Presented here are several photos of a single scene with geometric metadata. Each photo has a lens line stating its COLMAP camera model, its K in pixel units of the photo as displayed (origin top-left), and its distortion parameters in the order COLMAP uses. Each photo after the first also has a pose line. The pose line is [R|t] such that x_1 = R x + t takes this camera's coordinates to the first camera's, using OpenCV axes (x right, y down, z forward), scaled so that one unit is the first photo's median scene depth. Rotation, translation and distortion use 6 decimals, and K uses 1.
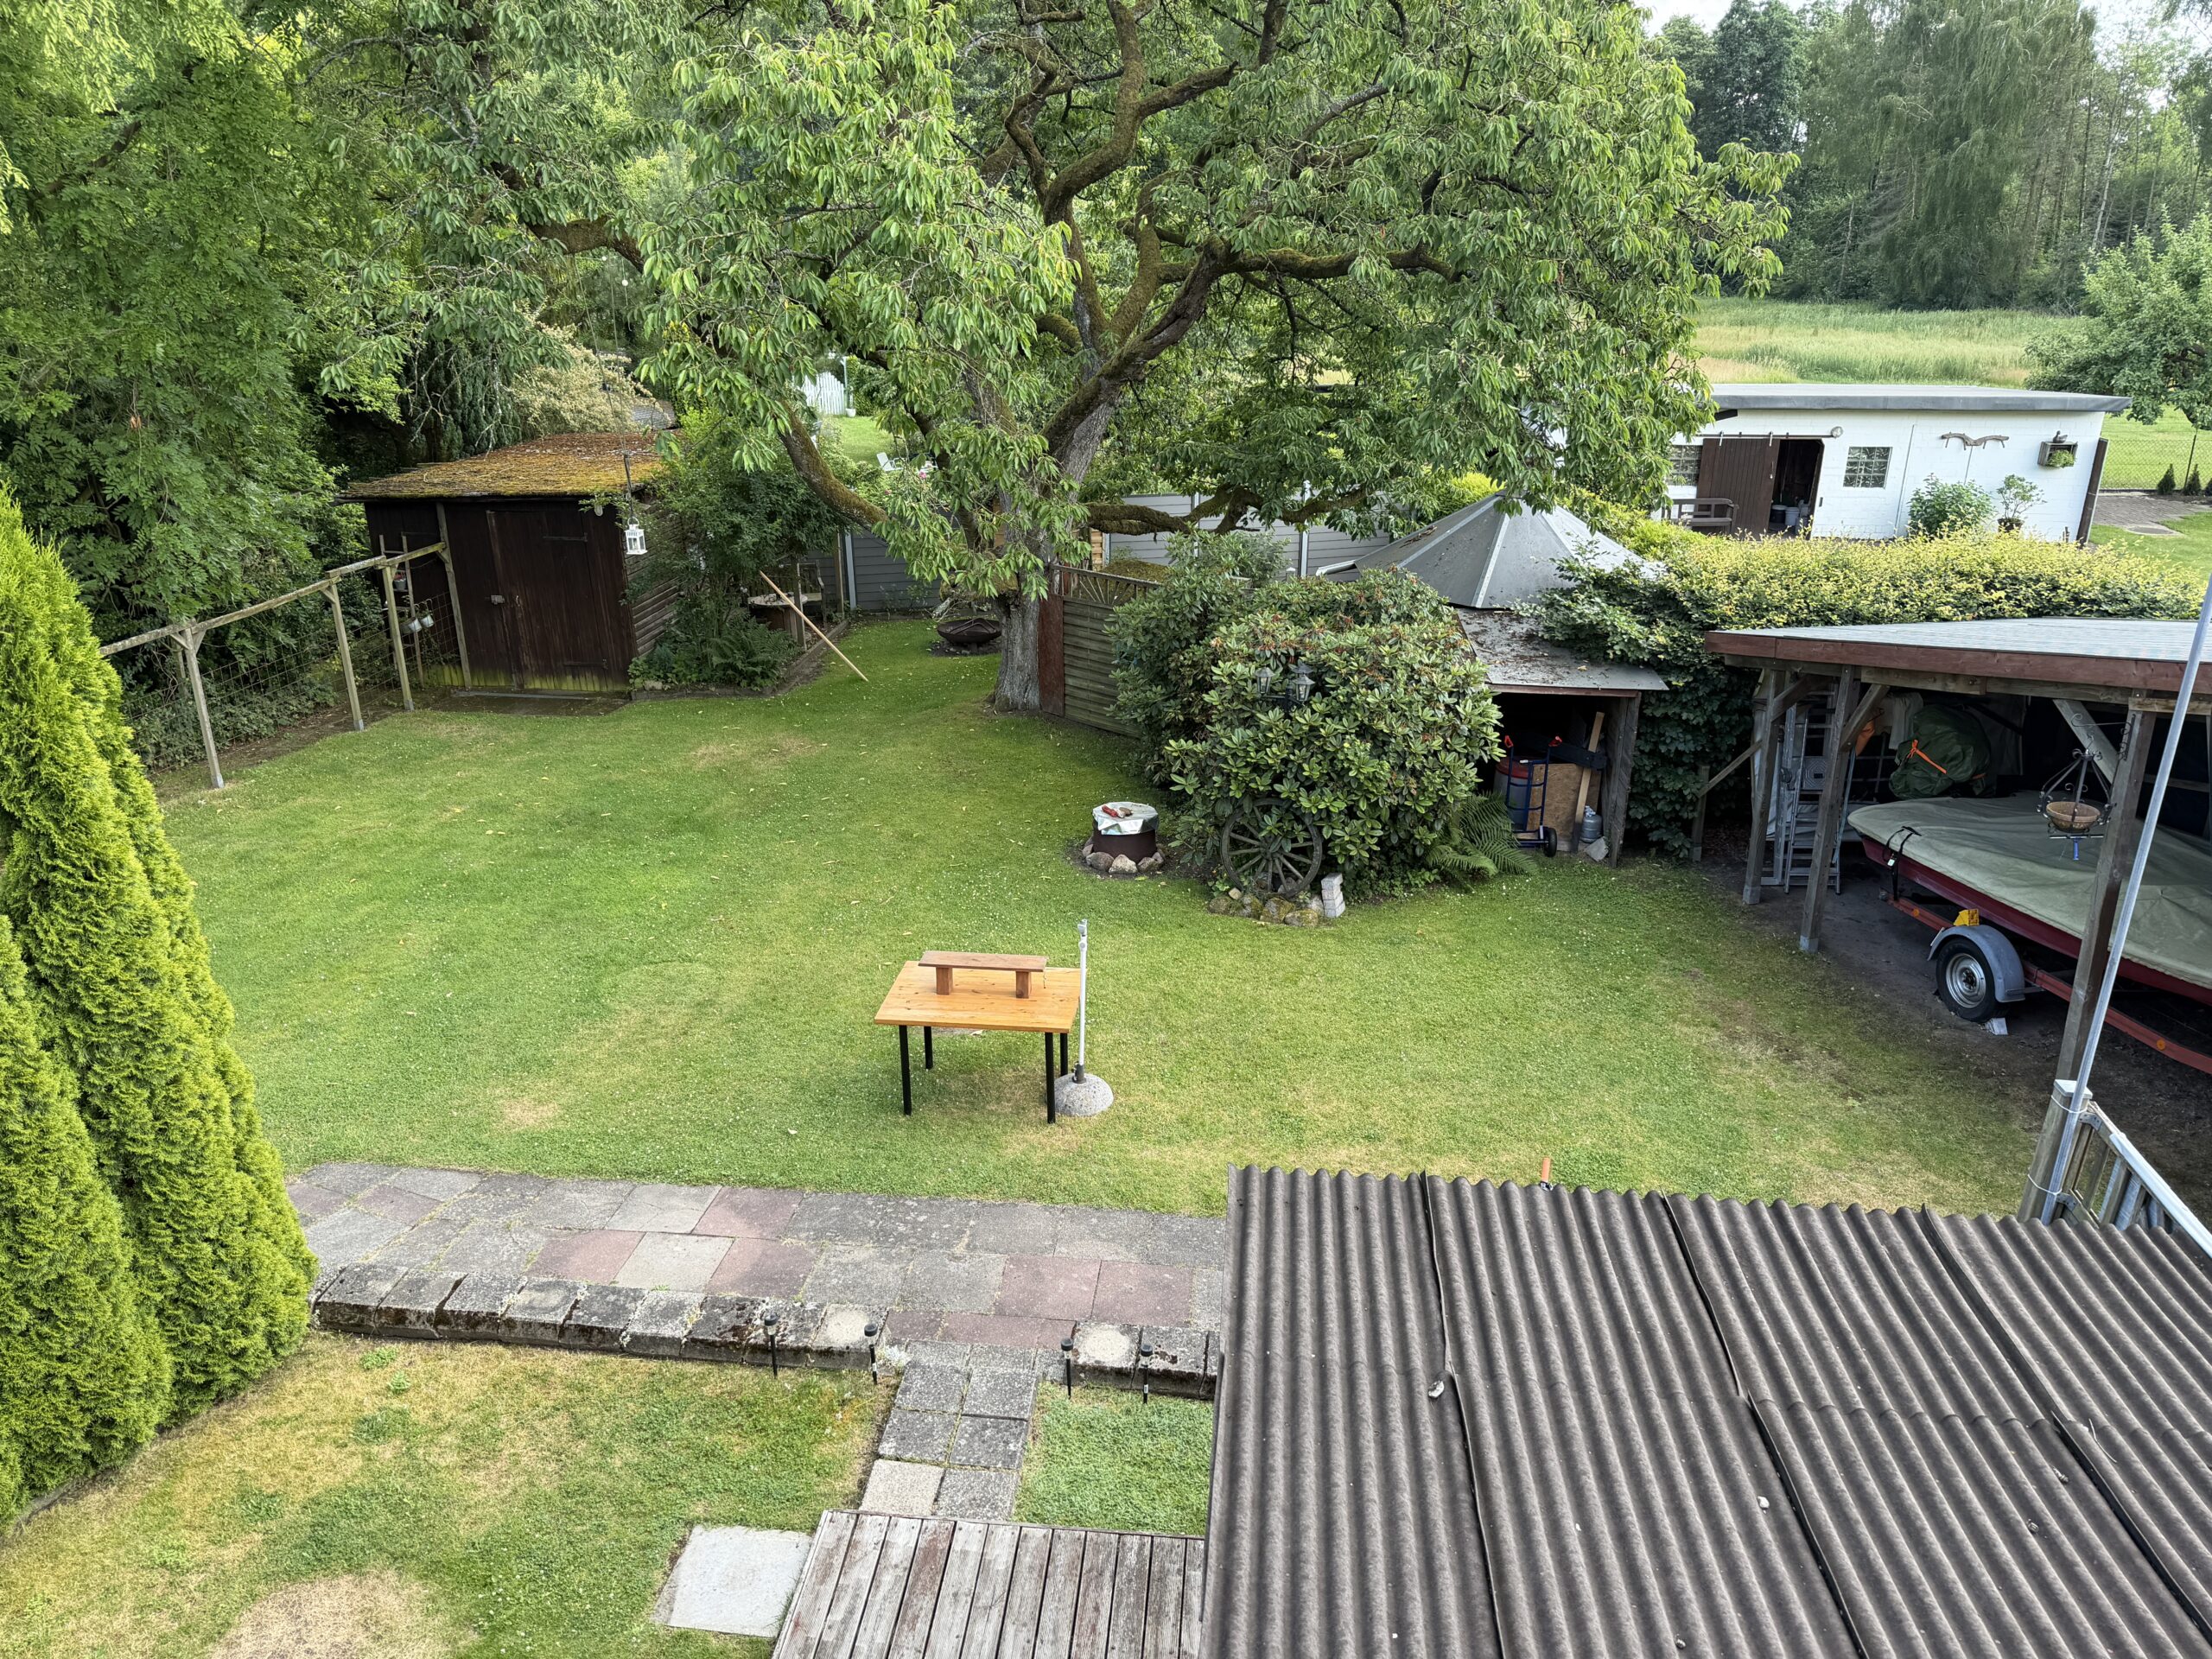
lens RADIAL K [[1542.3, 0, 1106.0], [0, 1542.3, 829.5], [0, 0, 1]] dist [0.008268, 0.002055]
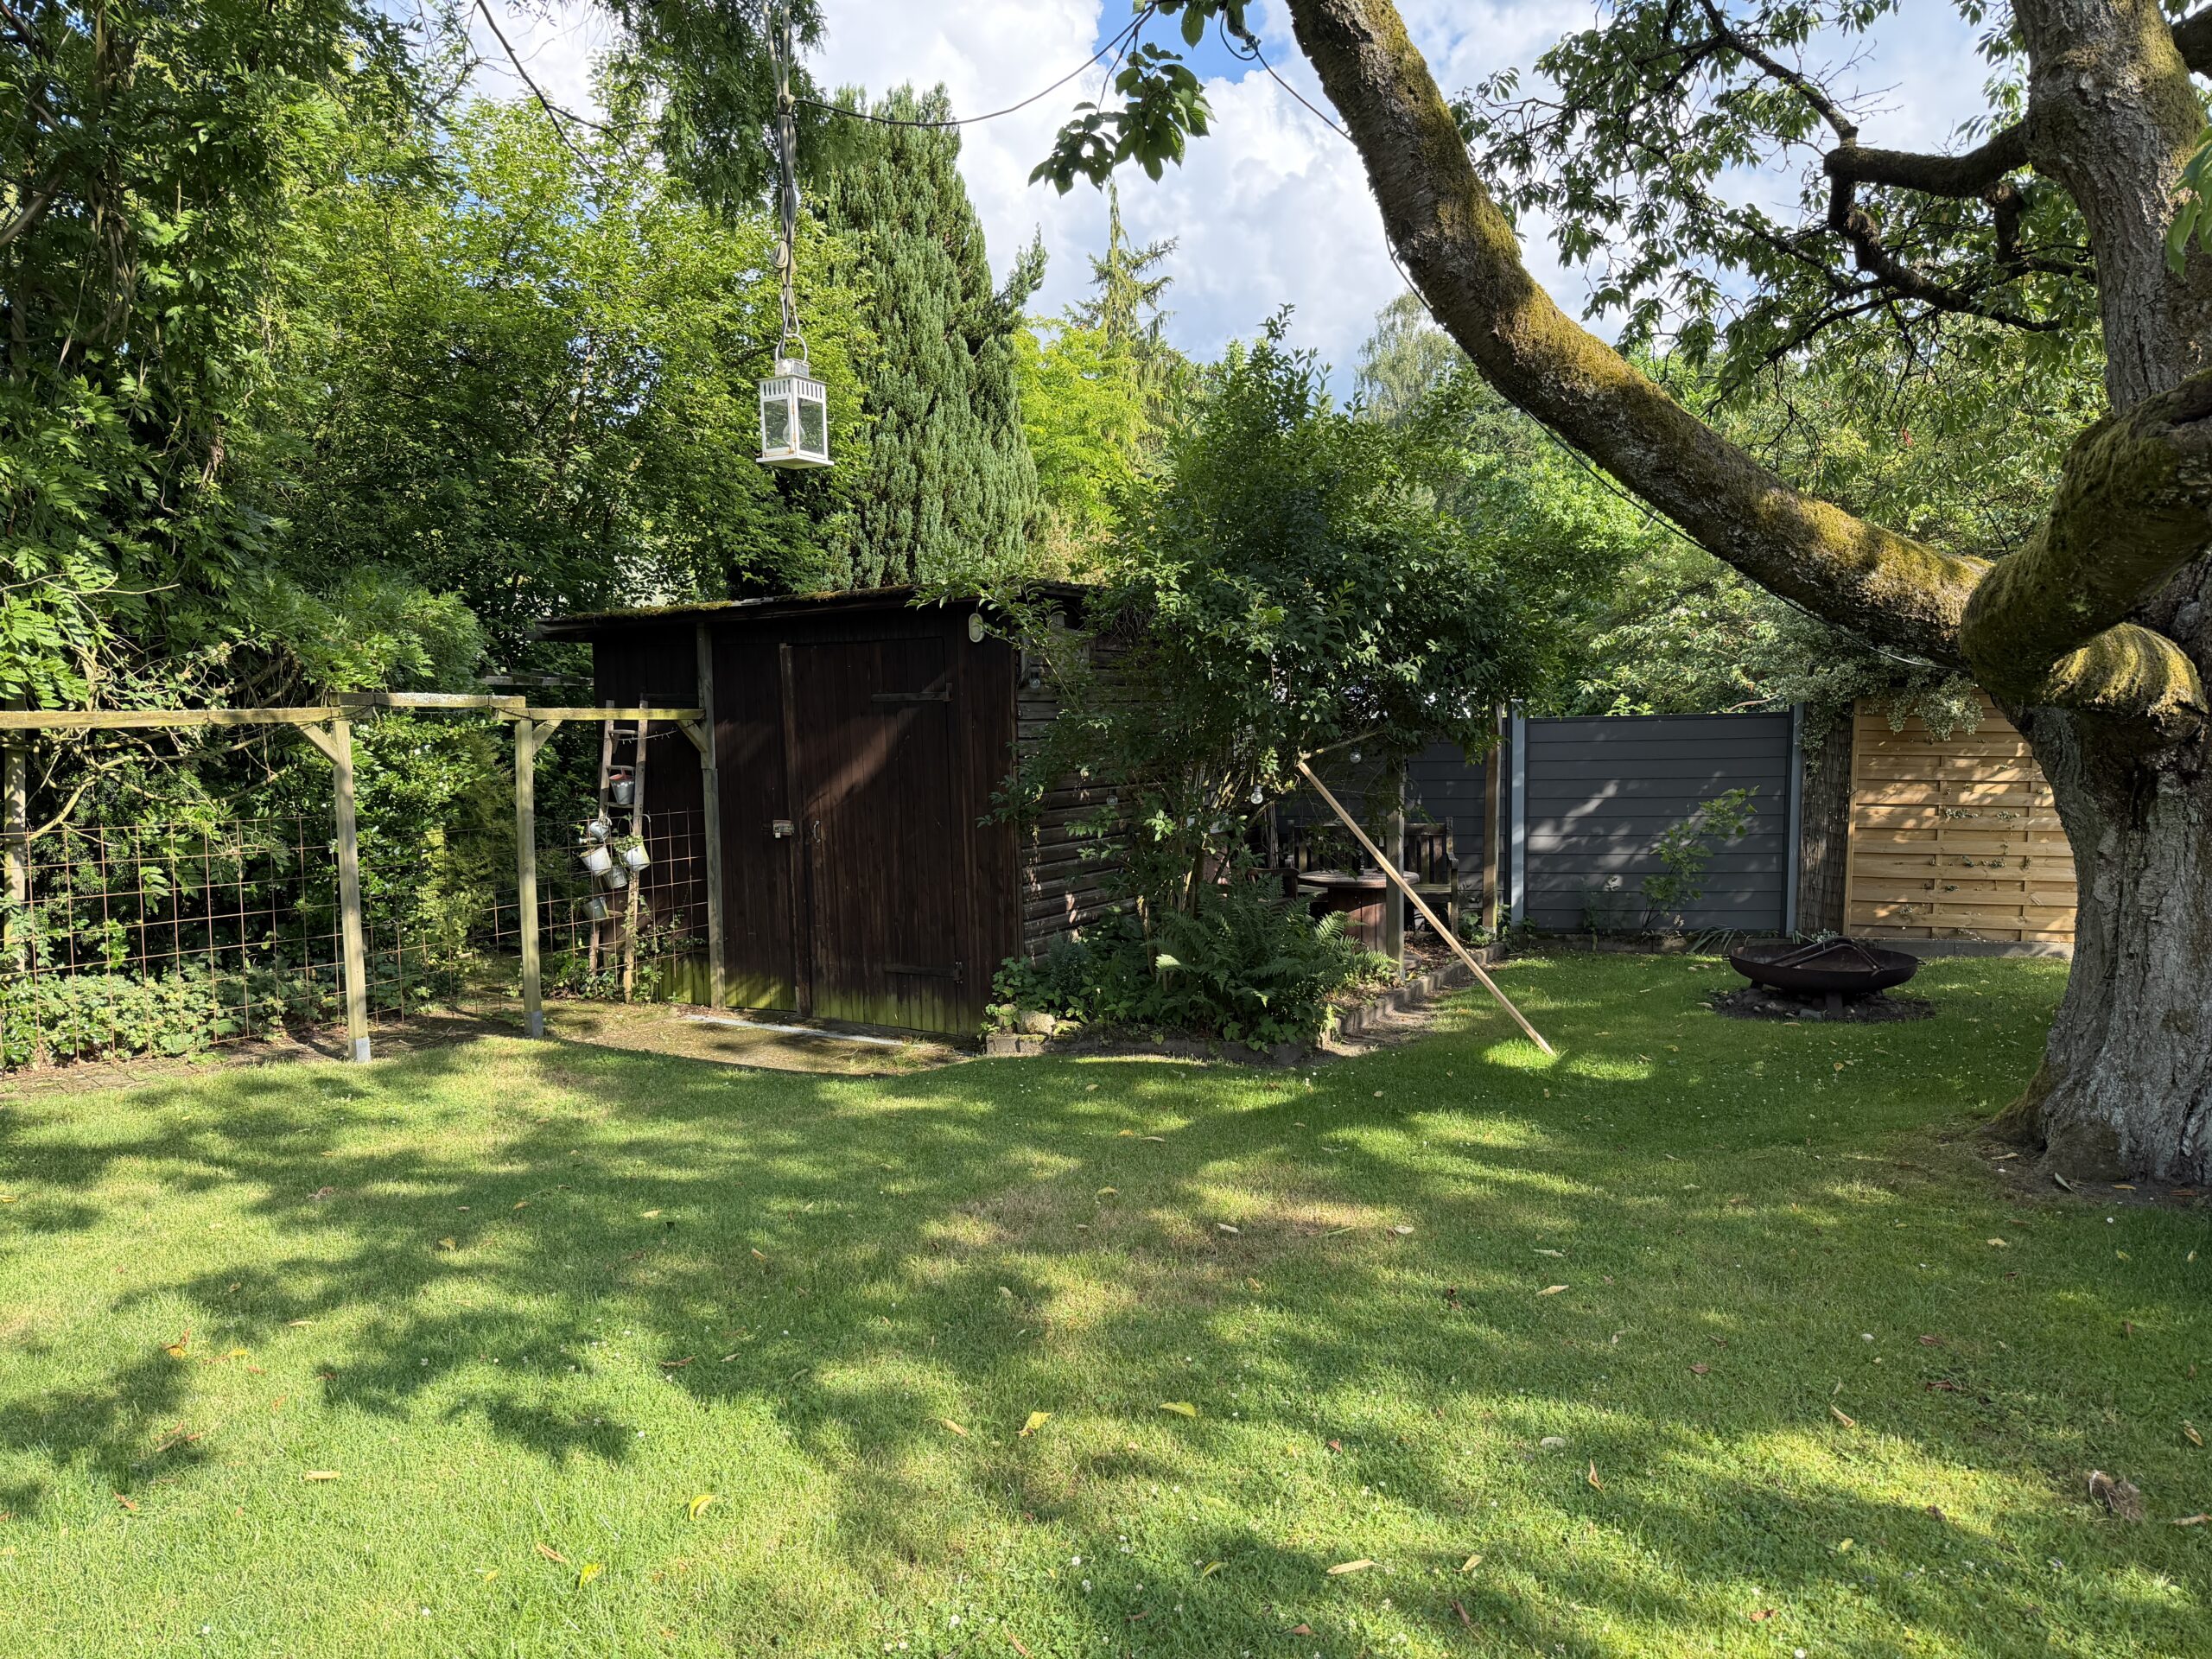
lens RADIAL K [[1542.3, 0, 1106.0], [0, 1542.3, 829.5], [0, 0, 1]] dist [0.008268, 0.002055]
pose [[0.915356, 0.021027, -0.402096, -0.109761], [-0.131929, 0.959171, -0.250172, -0.042356], [0.380418, 0.282045, 0.880757, 0.638643]]
